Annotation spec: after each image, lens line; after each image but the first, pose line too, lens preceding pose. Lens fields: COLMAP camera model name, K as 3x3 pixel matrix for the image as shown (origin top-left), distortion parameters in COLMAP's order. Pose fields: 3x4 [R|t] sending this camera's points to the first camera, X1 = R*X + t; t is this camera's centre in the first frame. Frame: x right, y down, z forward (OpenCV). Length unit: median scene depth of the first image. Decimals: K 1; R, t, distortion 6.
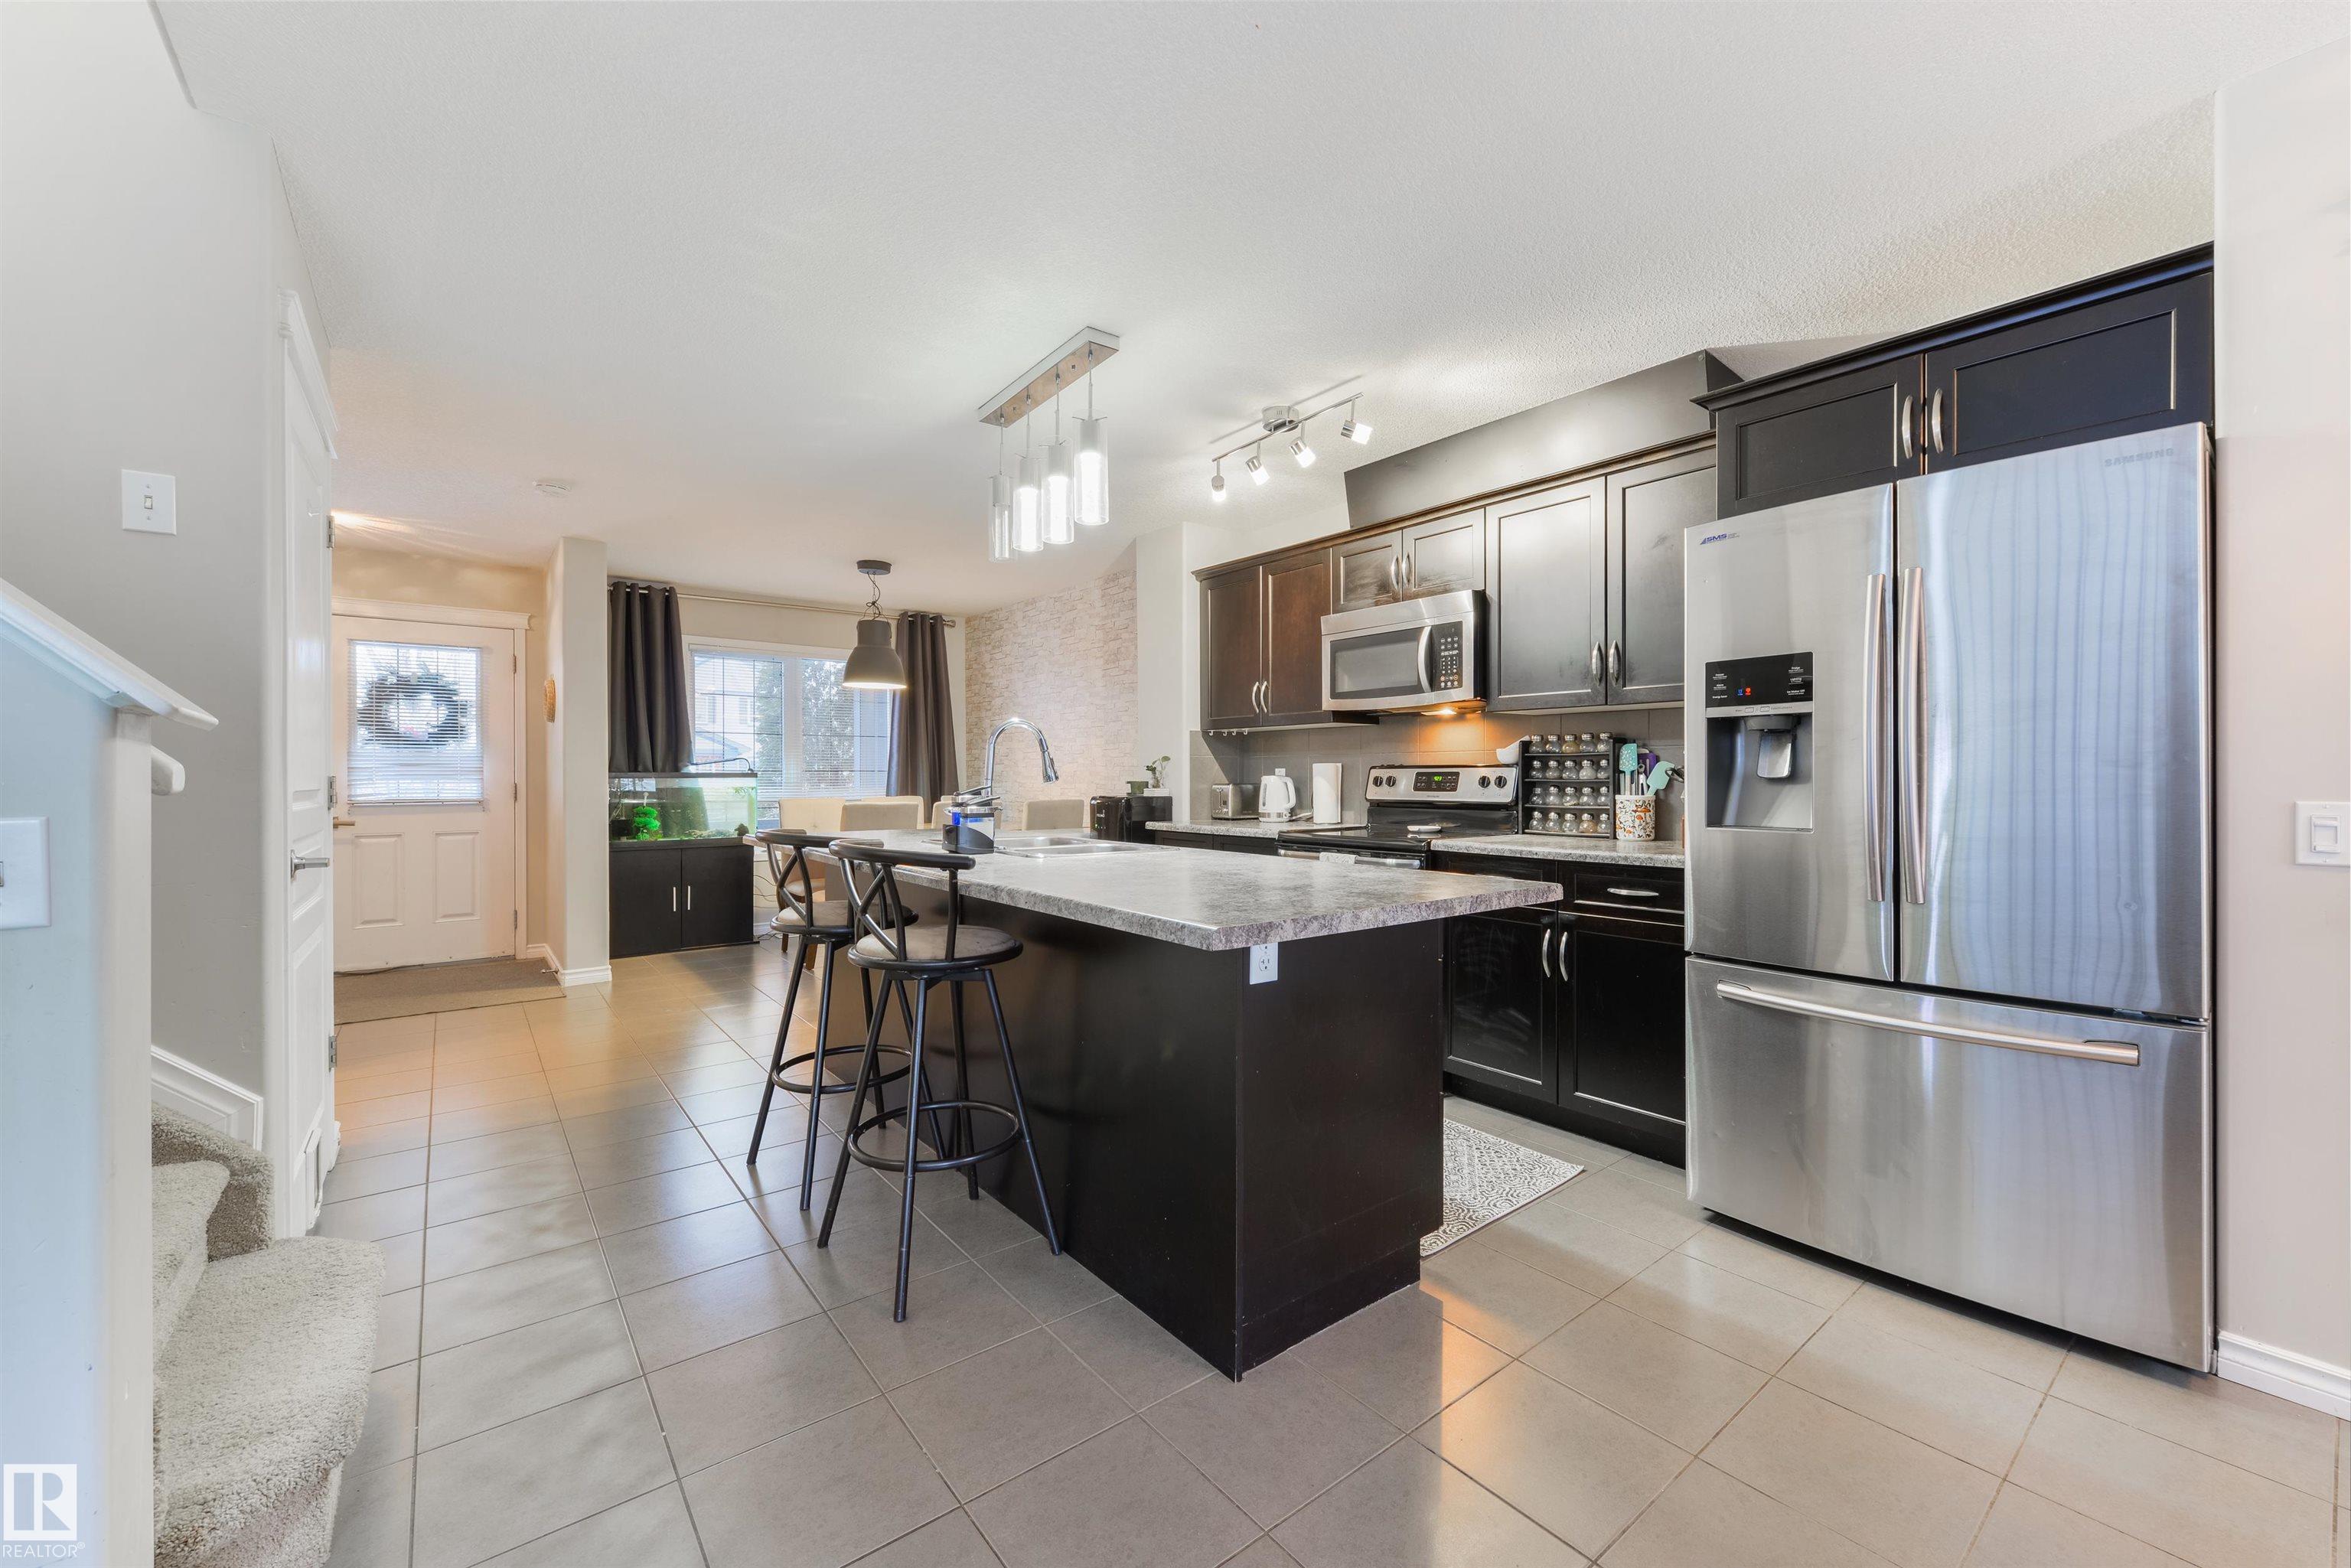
lens RADIAL K [[917.6, 0, 1188.0], [0, 917.6, 782.5], [0, 0, 1]] dist [0.000809, -0.000063]
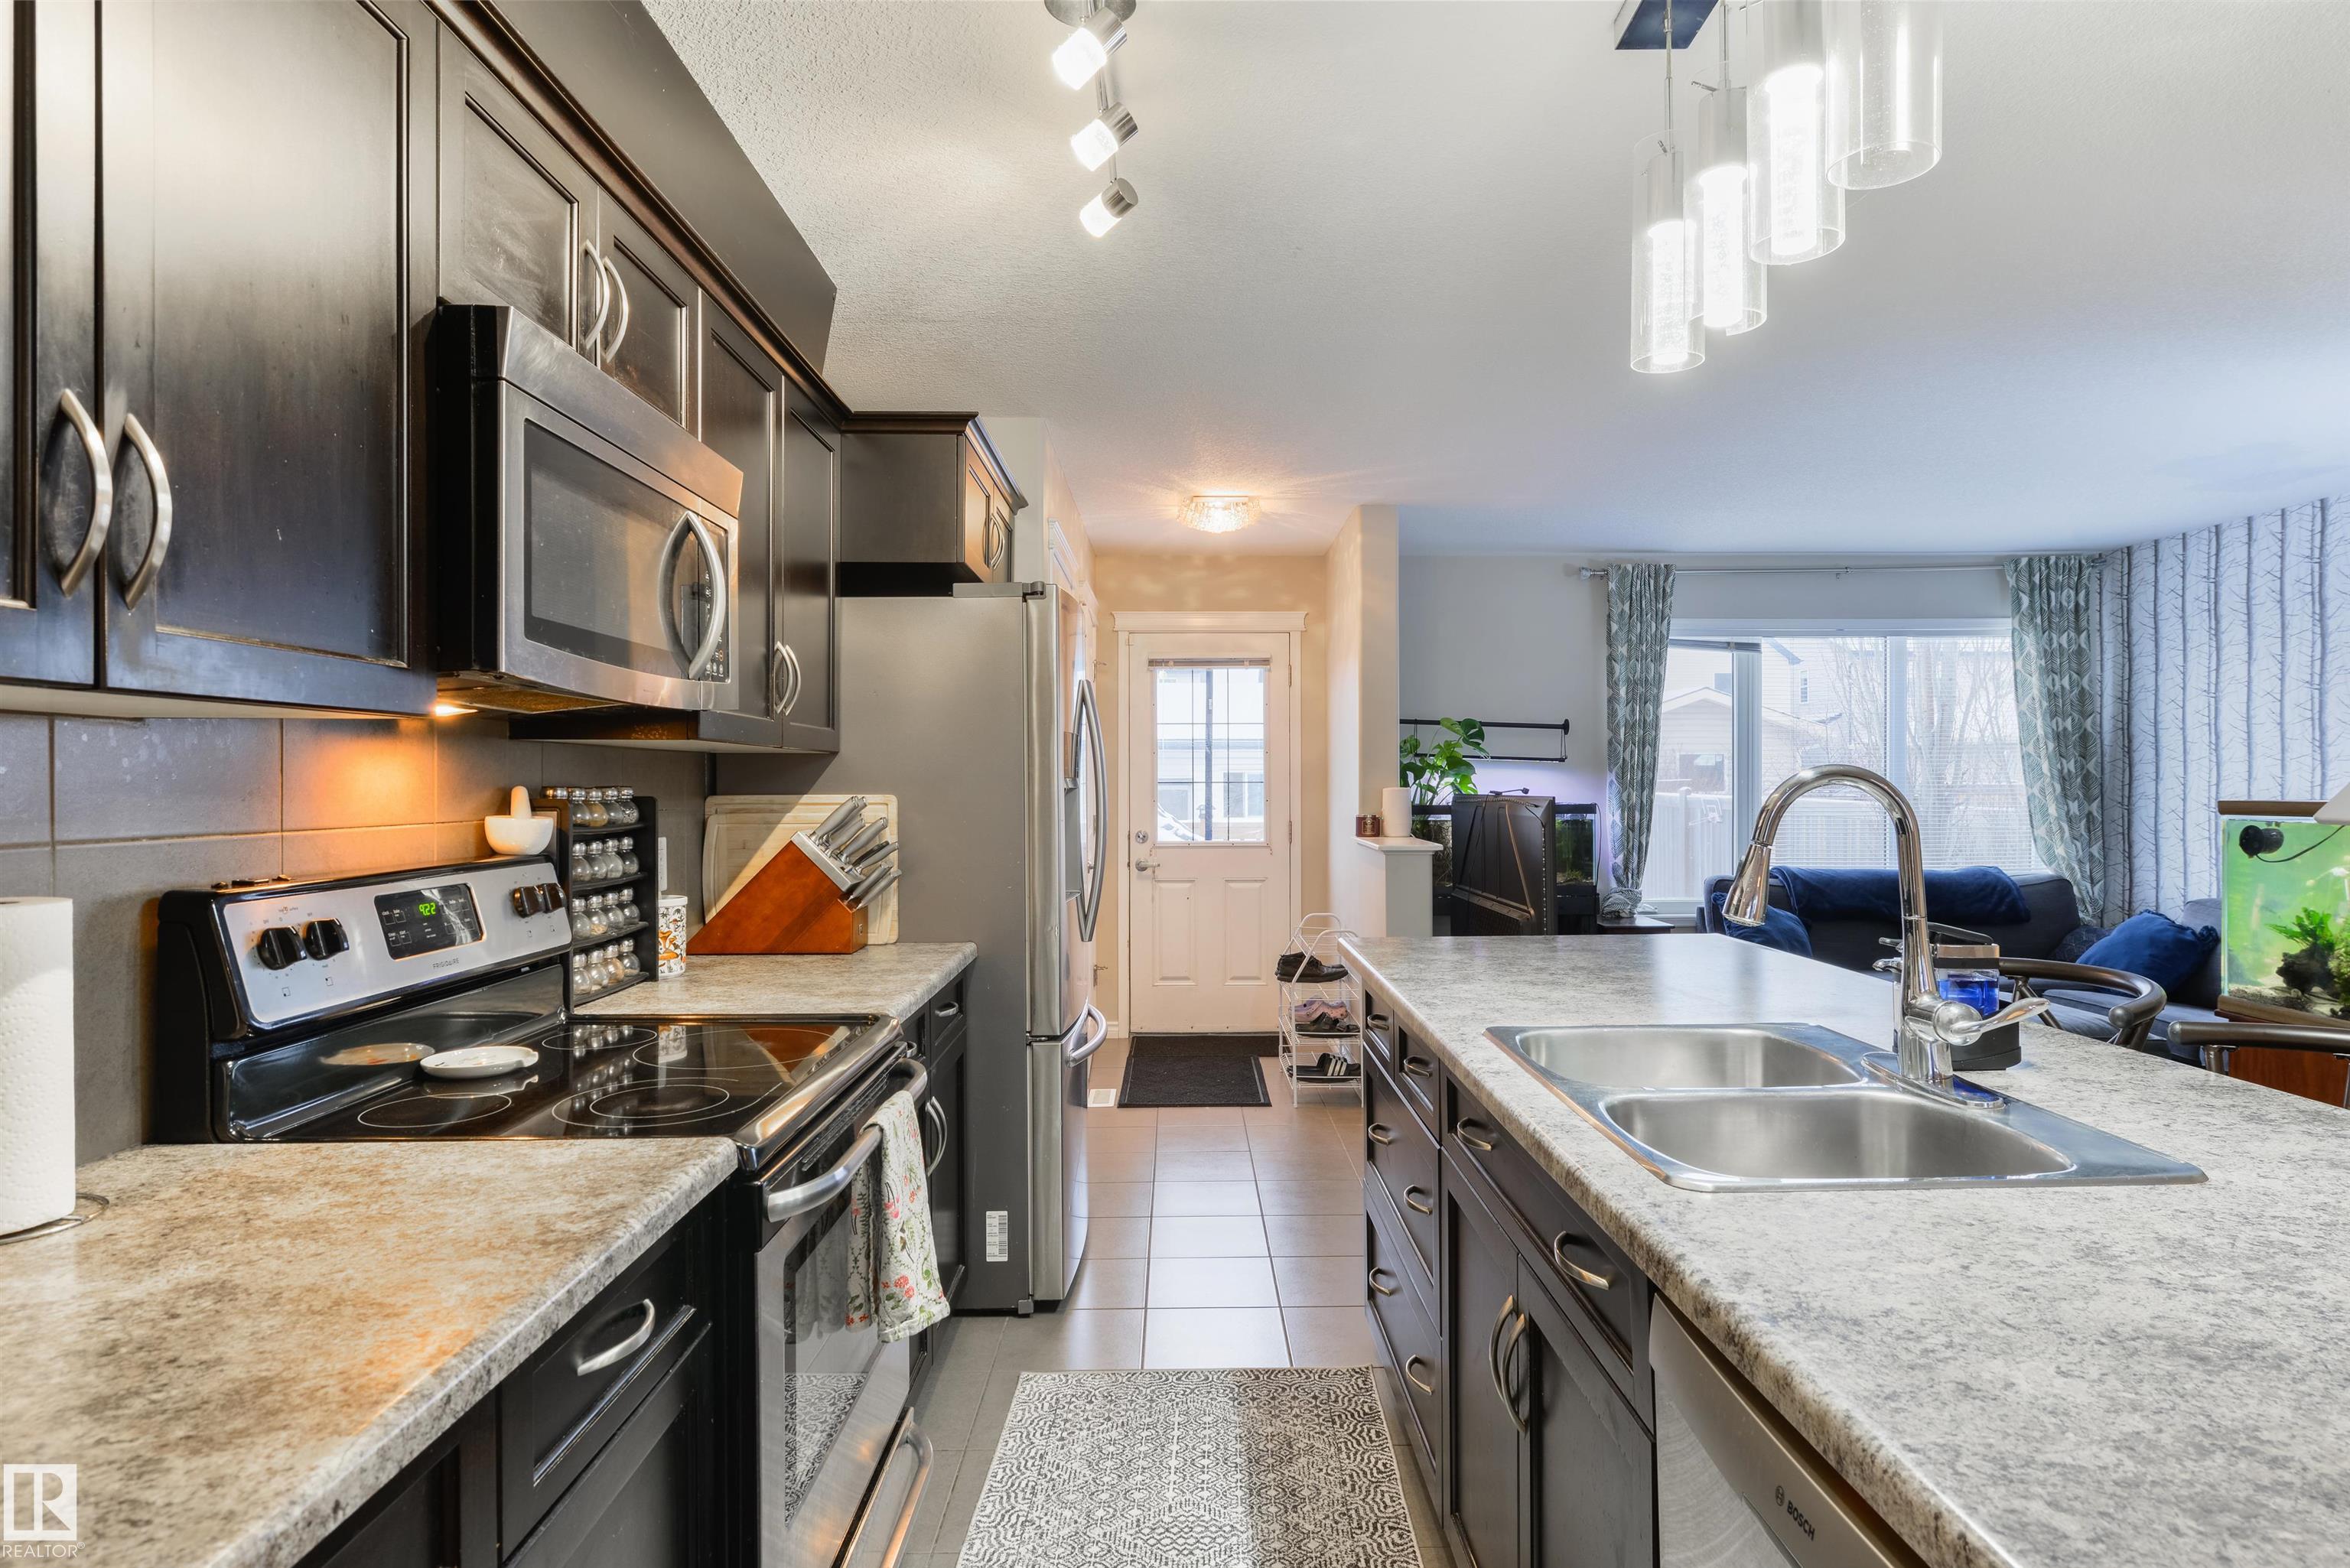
lens RADIAL K [[1288.6, 0, 1178.1], [0, 1288.6, 772.5], [0, 0, 1]] dist [0.005898, 0.000453]
pose [[-0.785137, 0.010406, 0.619235, -0.153164], [0.010639, 0.999938, -0.003315, -0.032831], [-0.619231, 0.003985, -0.785199, 0.803001]]
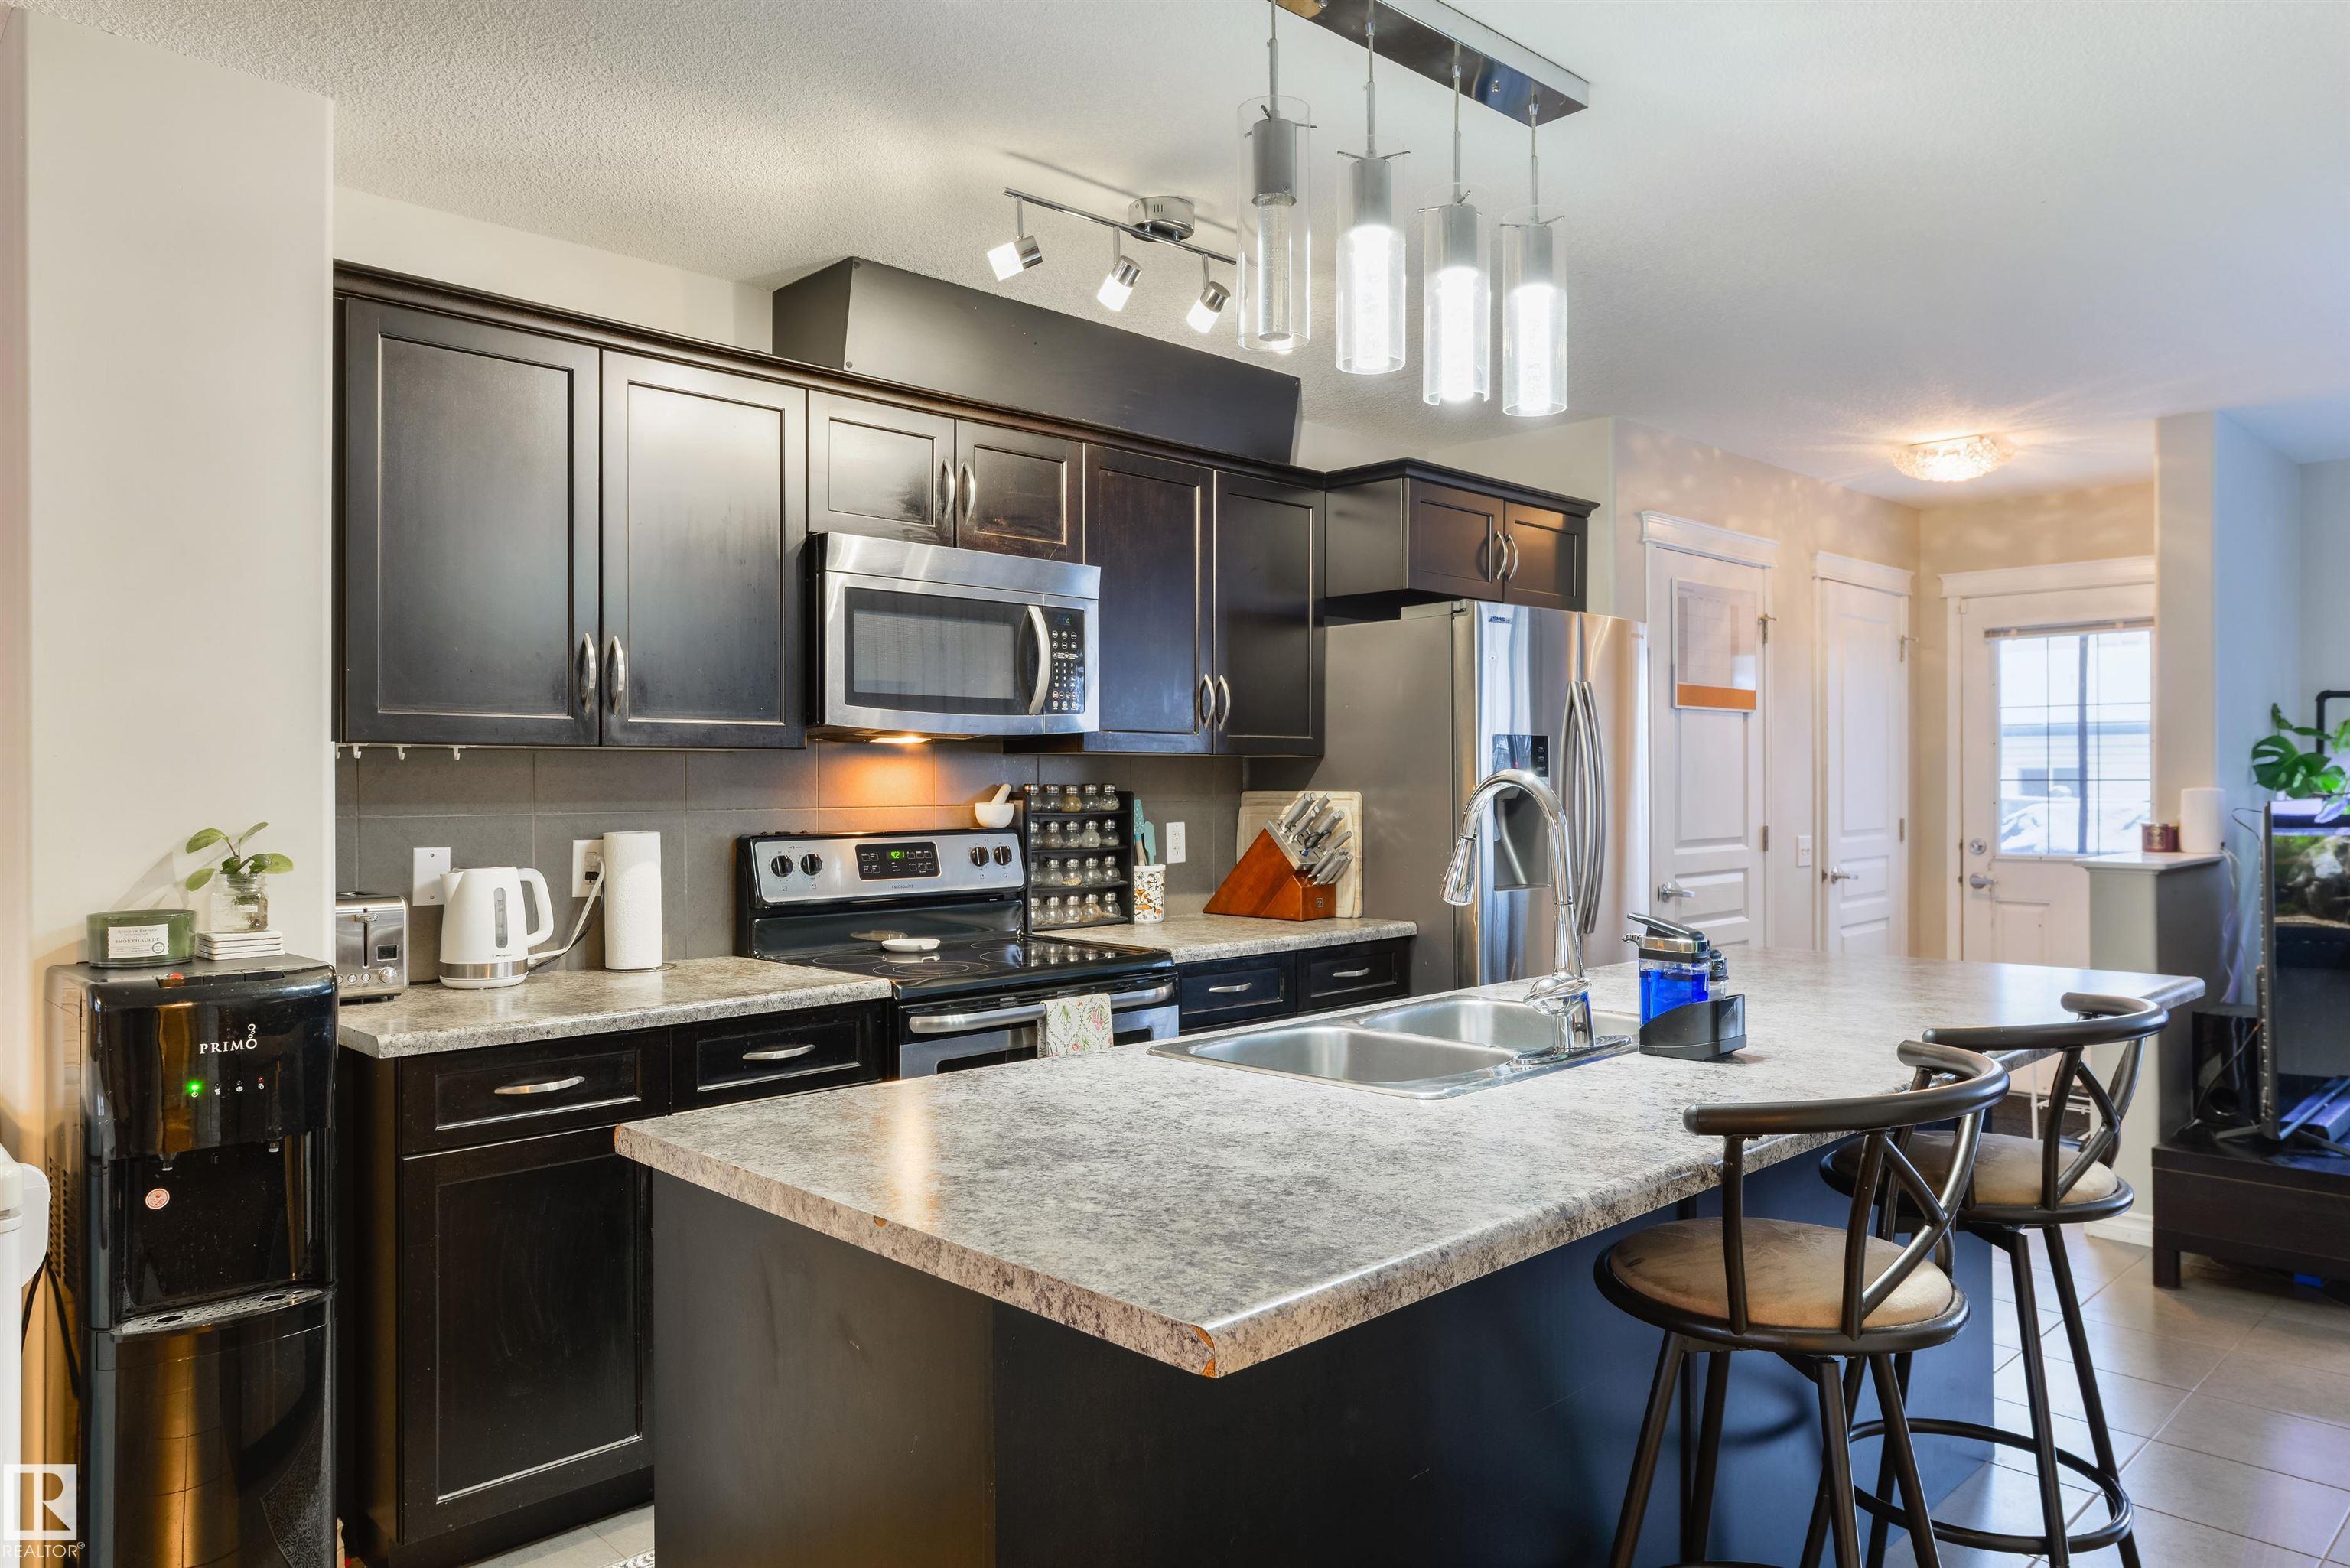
lens RADIAL K [[1543.5, 0, 1184.6], [0, 1543.5, 770.5], [0, 0, 1]] dist [0.000894, -0.002668]
pose [[-0.099128, 0.009609, 0.995028, -0.471645], [0.010338, 0.999909, -0.008626, -0.031226], [-0.995021, 0.009431, -0.099218, 0.614337]]
